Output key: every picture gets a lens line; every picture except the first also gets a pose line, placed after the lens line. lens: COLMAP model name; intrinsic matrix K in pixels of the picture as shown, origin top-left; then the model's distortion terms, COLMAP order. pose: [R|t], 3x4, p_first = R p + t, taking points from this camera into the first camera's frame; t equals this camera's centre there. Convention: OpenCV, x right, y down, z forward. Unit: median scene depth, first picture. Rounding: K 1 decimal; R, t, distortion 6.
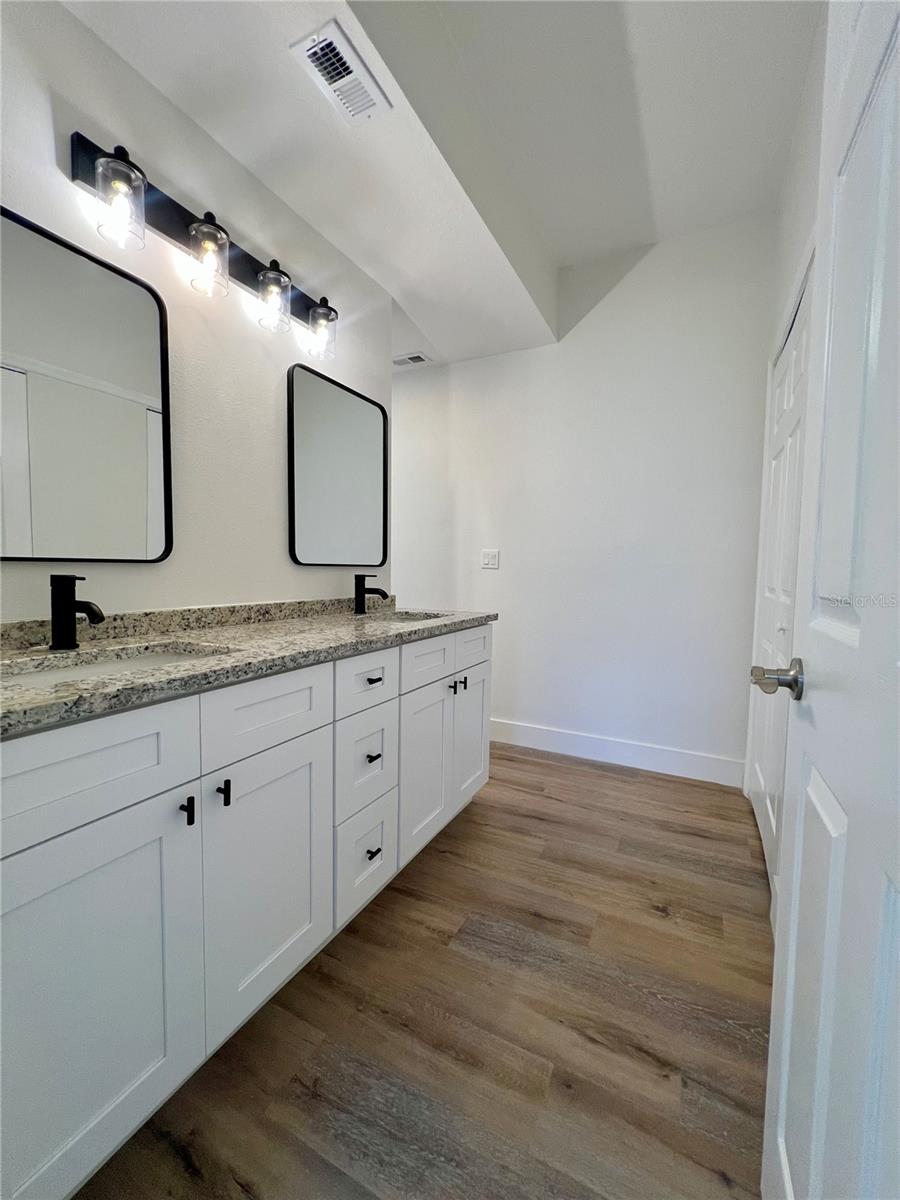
lens RADIAL K [[482.3, 0, 460.0], [0, 482.3, 600.0], [0, 0, 1]] dist [-0.000922, -0.000041]
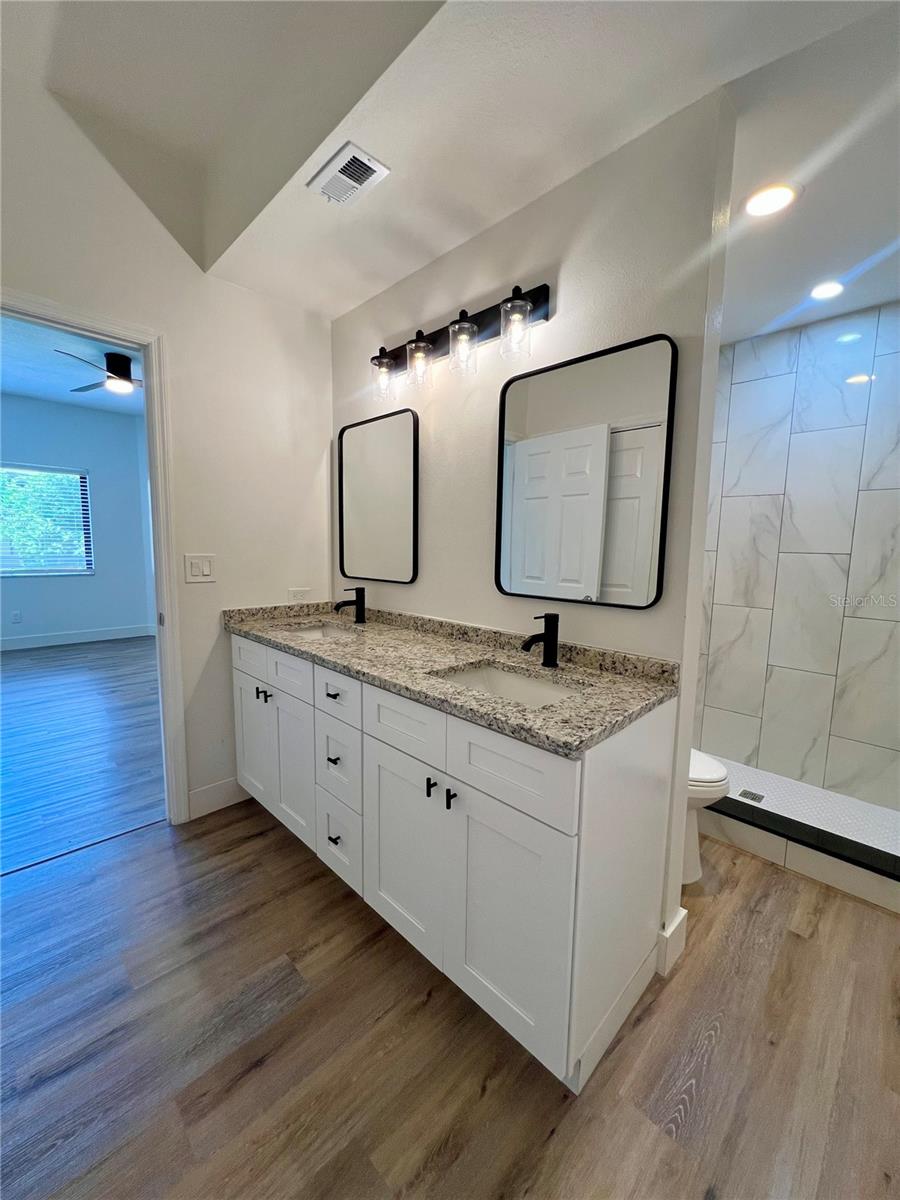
lens RADIAL K [[482.3, 0, 453.1], [0, 482.3, 600.1], [0, 0, 1]] dist [-0.000922, -0.000041]
pose [[-0.323376, 0.089887, -0.941992, 0.728216], [-0.081254, 0.989164, 0.122282, -0.205323], [0.942776, 0.116083, -0.312568, 1.462505]]
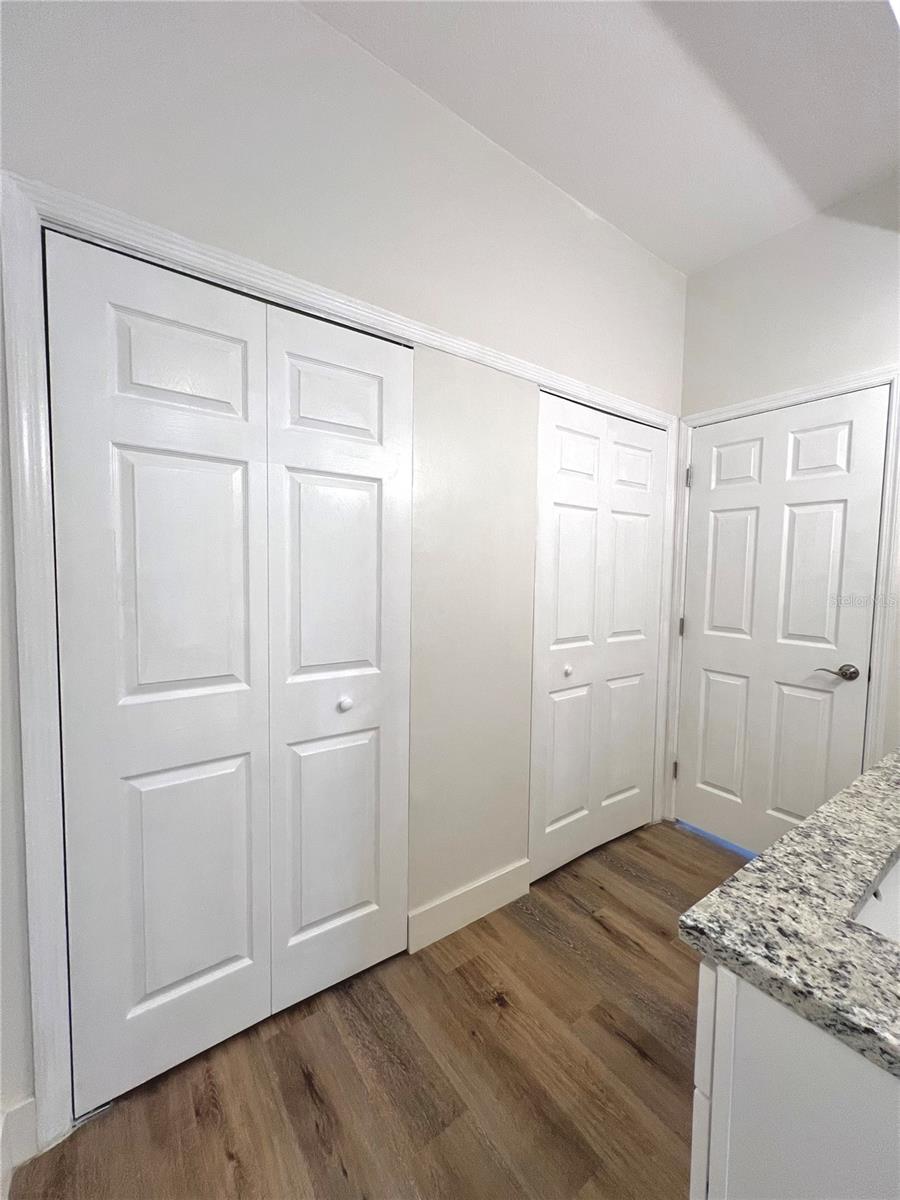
lens RADIAL K [[482.3, 0, 456.4], [0, 482.3, 595.0], [0, 0, 1]] dist [-0.000922, -0.000041]
pose [[-0.887814, -0.050917, 0.457378, 0.105144], [0.003187, 0.993156, 0.116749, -0.269419], [-0.460192, 0.105109, -0.881575, 1.845580]]
